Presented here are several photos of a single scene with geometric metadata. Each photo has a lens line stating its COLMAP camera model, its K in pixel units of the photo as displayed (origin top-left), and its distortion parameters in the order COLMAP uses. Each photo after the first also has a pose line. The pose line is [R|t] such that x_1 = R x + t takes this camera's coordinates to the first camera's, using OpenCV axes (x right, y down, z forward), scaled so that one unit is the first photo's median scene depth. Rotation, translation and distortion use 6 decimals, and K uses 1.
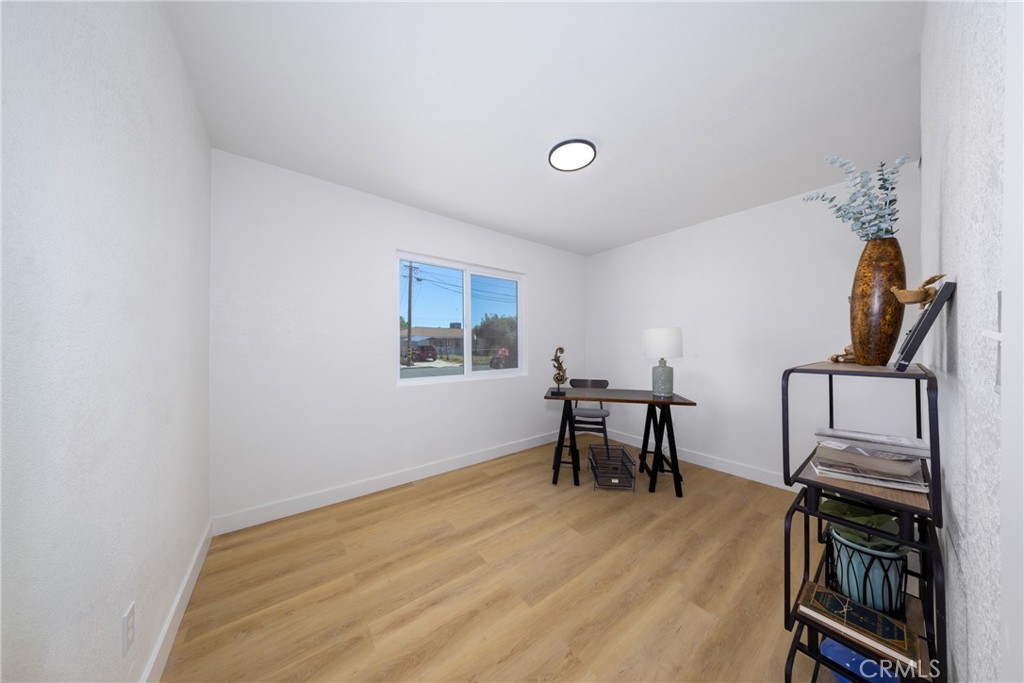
lens RADIAL K [[302.5, 0, 510.5], [0, 302.5, 340.1], [0, 0, 1]] dist [0.000061, 0.000030]
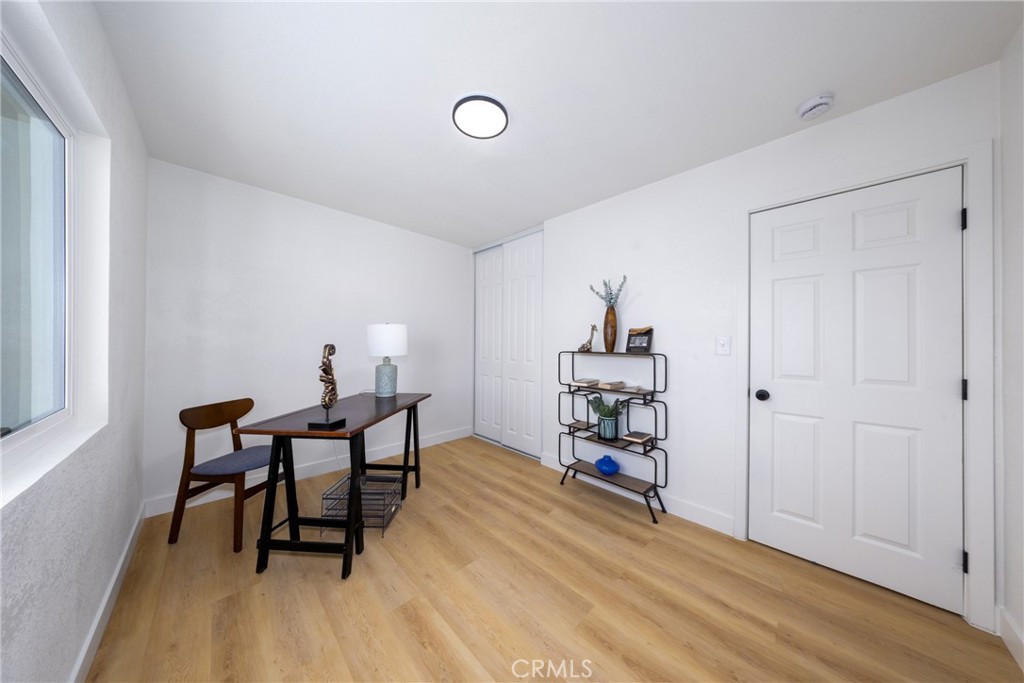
lens RADIAL K [[302.5, 0, 516.4], [0, 302.5, 340.5], [0, 0, 1]] dist [0.000061, 0.000030]
pose [[-0.113721, -0.003271, 0.993507, -0.491292], [-0.018103, 0.999835, 0.001219, 0.004461], [-0.993348, -0.017847, -0.113762, 0.757123]]
